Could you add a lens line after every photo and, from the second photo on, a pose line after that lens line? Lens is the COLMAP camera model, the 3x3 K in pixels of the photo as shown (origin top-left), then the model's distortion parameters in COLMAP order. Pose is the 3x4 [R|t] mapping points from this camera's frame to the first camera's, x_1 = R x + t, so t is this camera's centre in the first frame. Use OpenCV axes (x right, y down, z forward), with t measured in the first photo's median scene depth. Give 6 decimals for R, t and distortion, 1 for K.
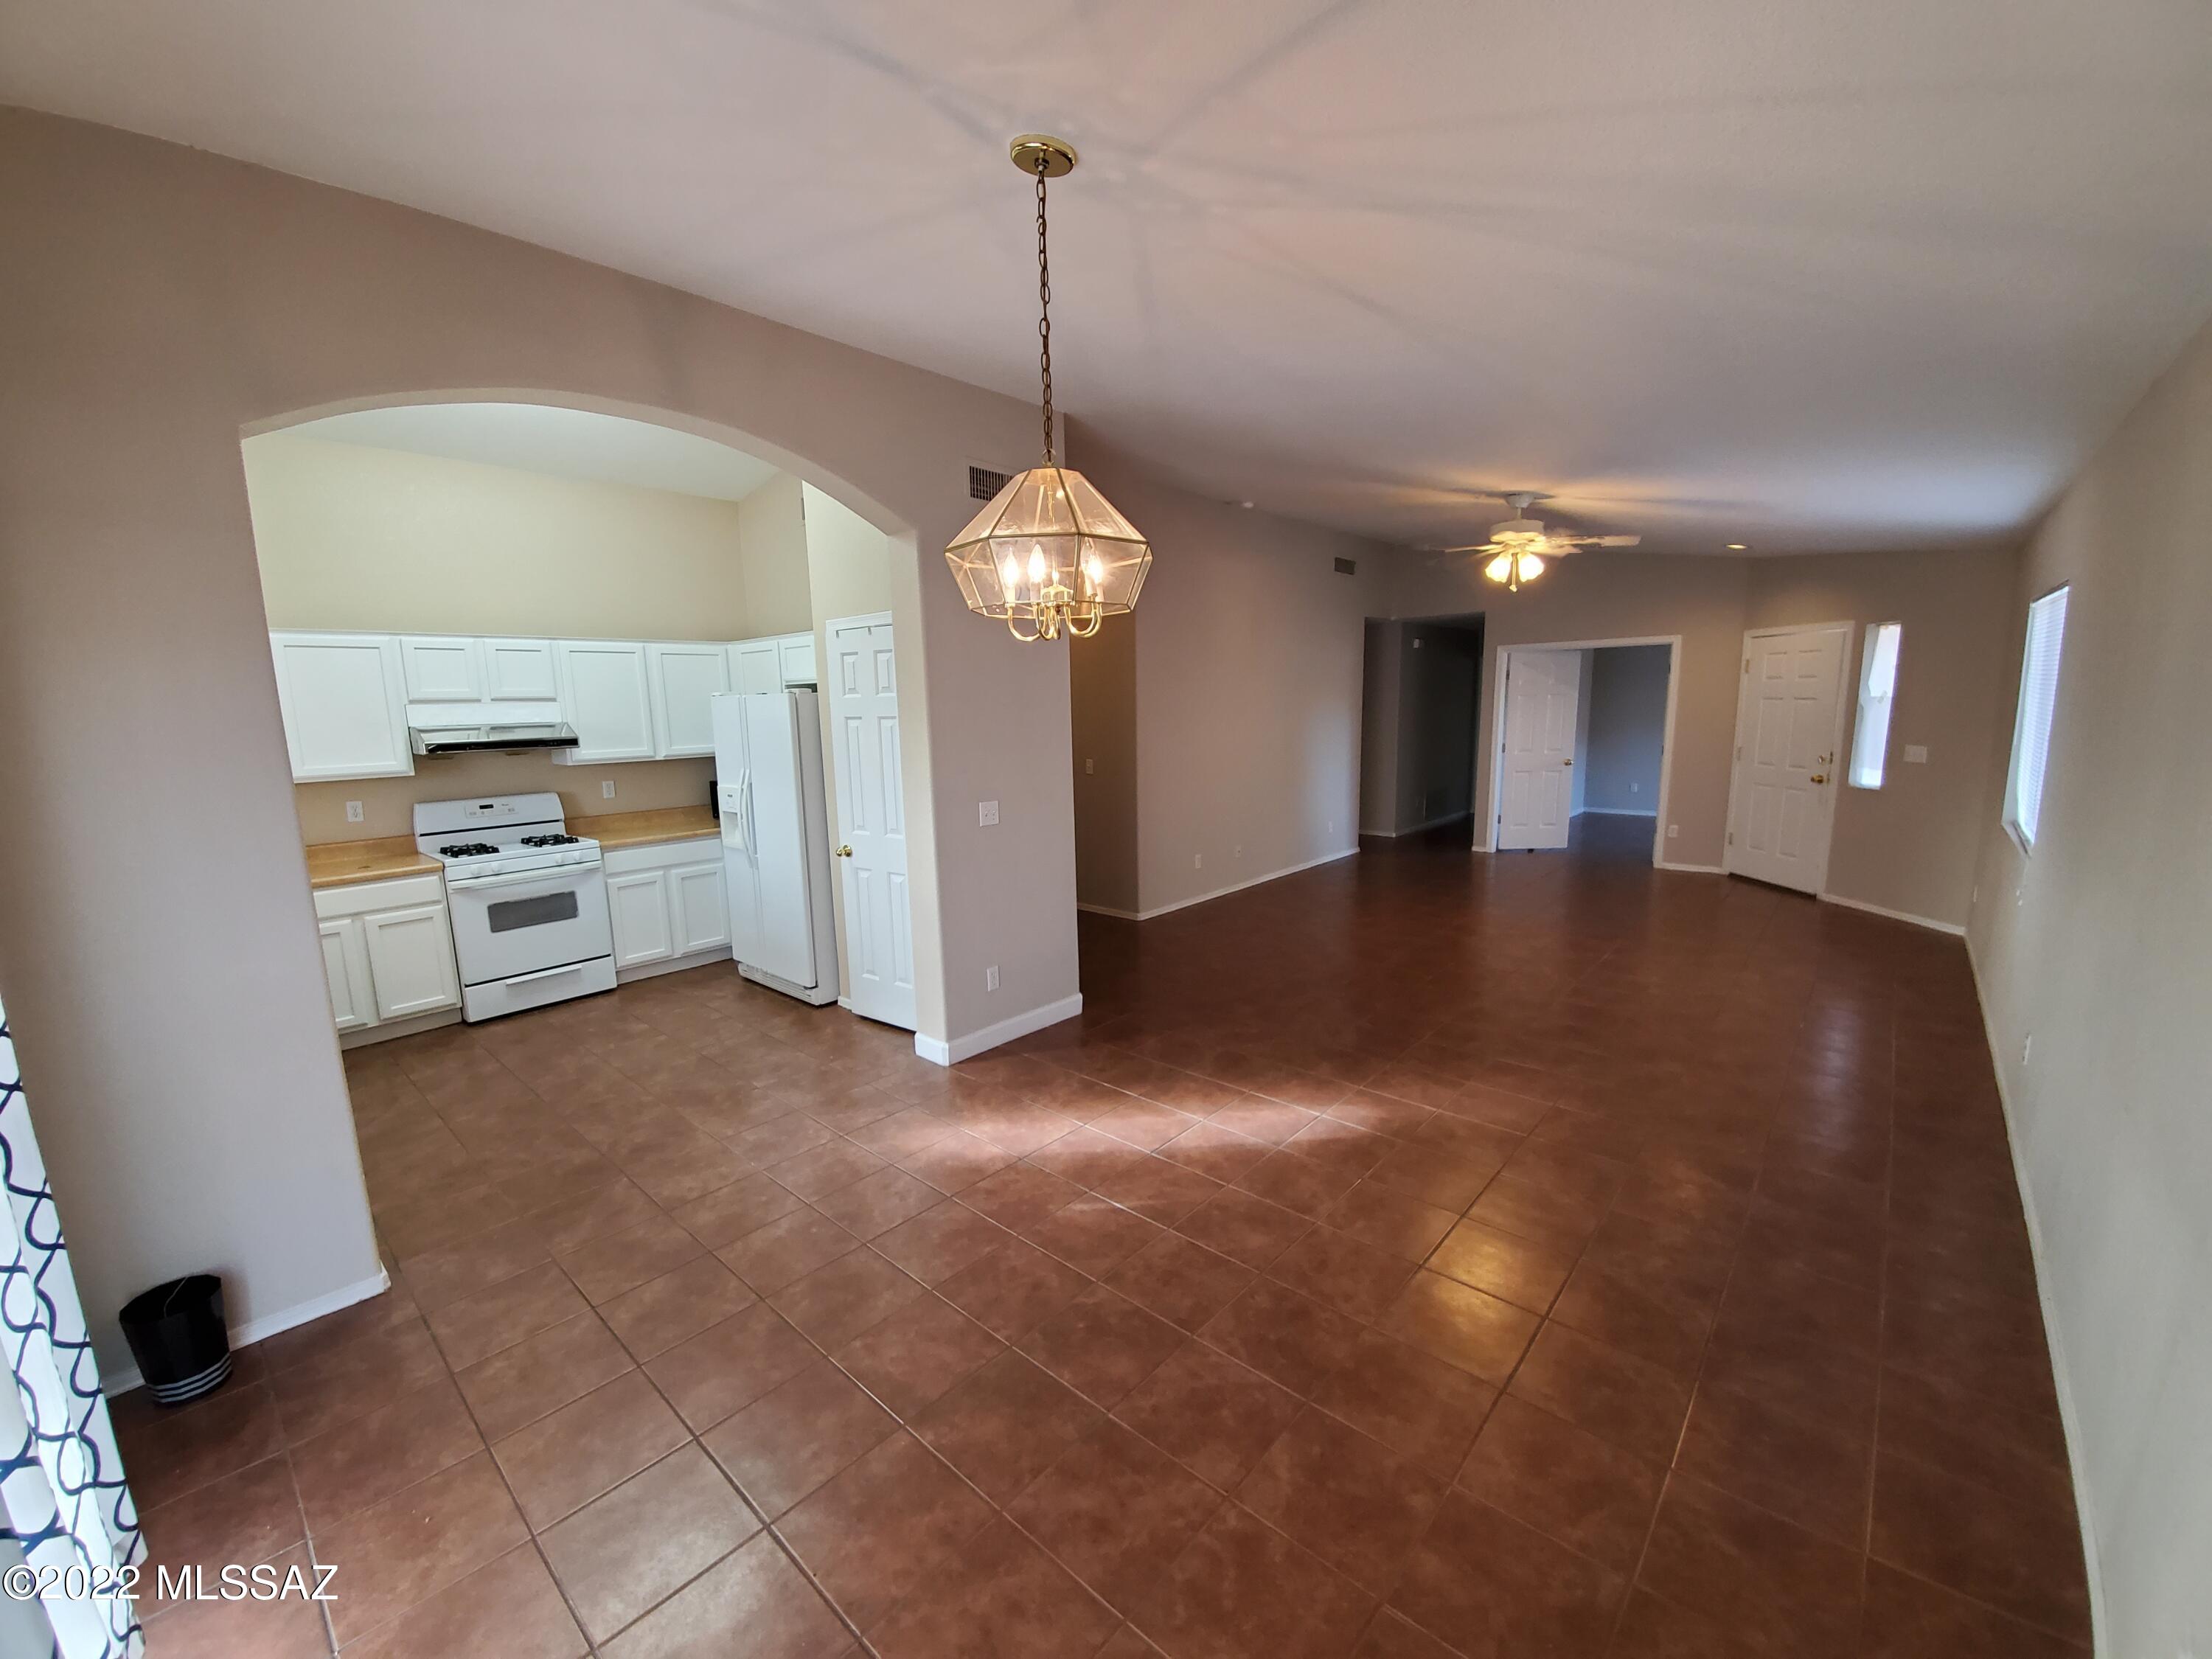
lens RADIAL K [[890.6, 0, 1107.3], [0, 890.6, 838.0], [0, 0, 1]] dist [-0.000545, -0.000094]
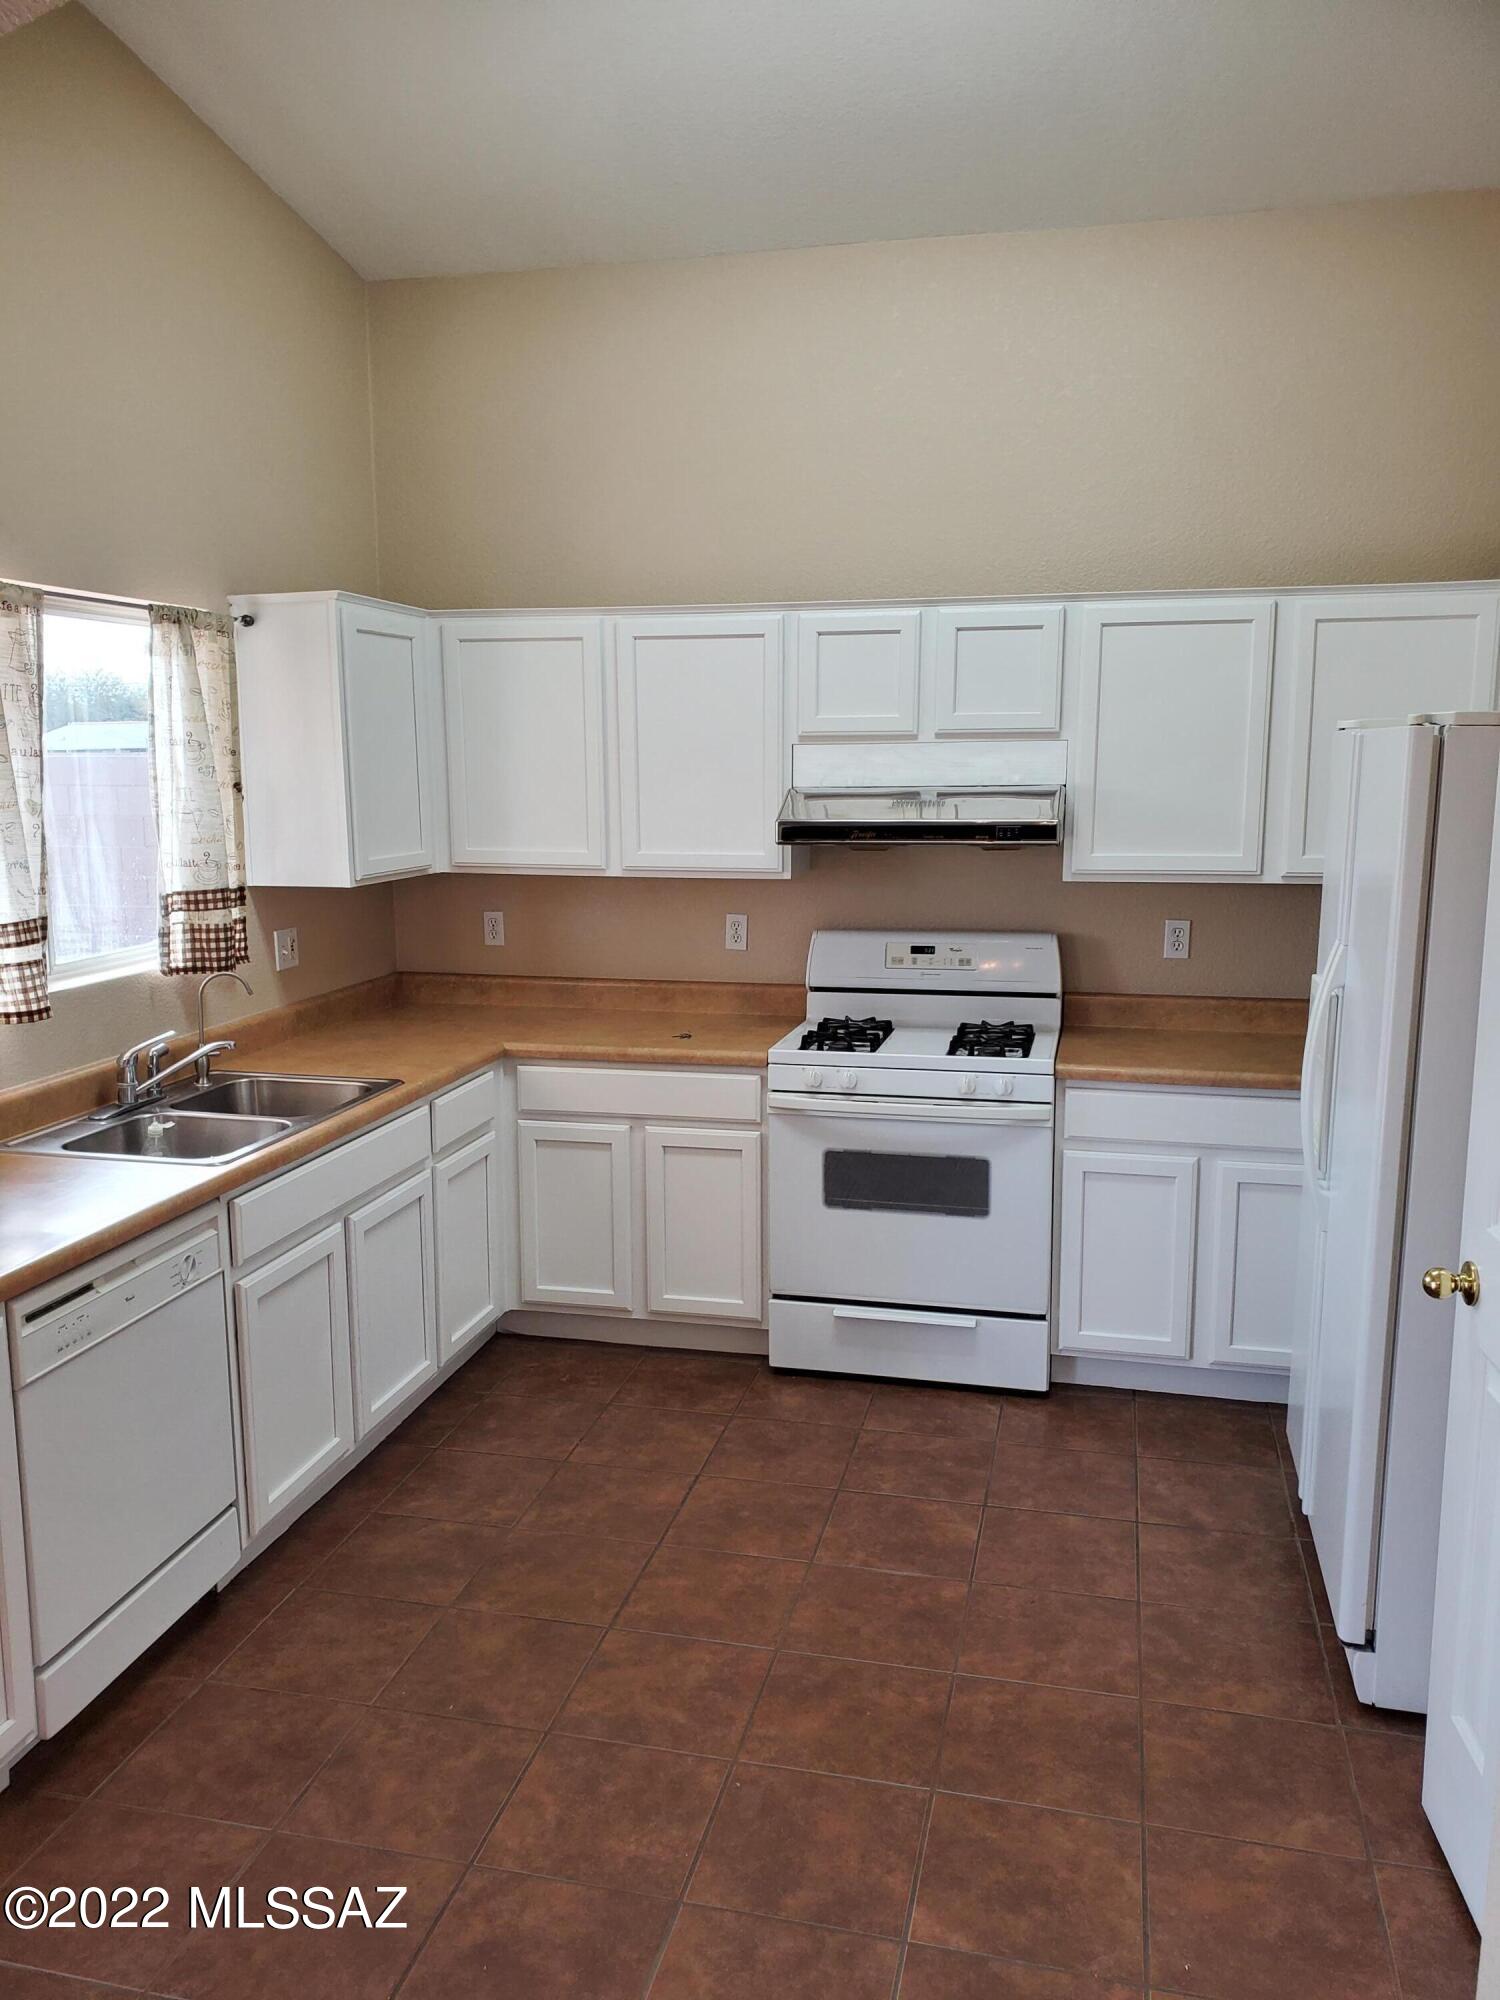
lens RADIAL K [[1519.3, 0, 745.9], [0, 1519.3, 1021.2], [0, 0, 1]] dist [0.017057, -0.005650]
pose [[0.462321, 0.171347, -0.870000, 0.007519], [-0.142250, 0.982776, 0.117966, -0.086159], [0.875228, 0.069219, 0.478732, 0.530727]]
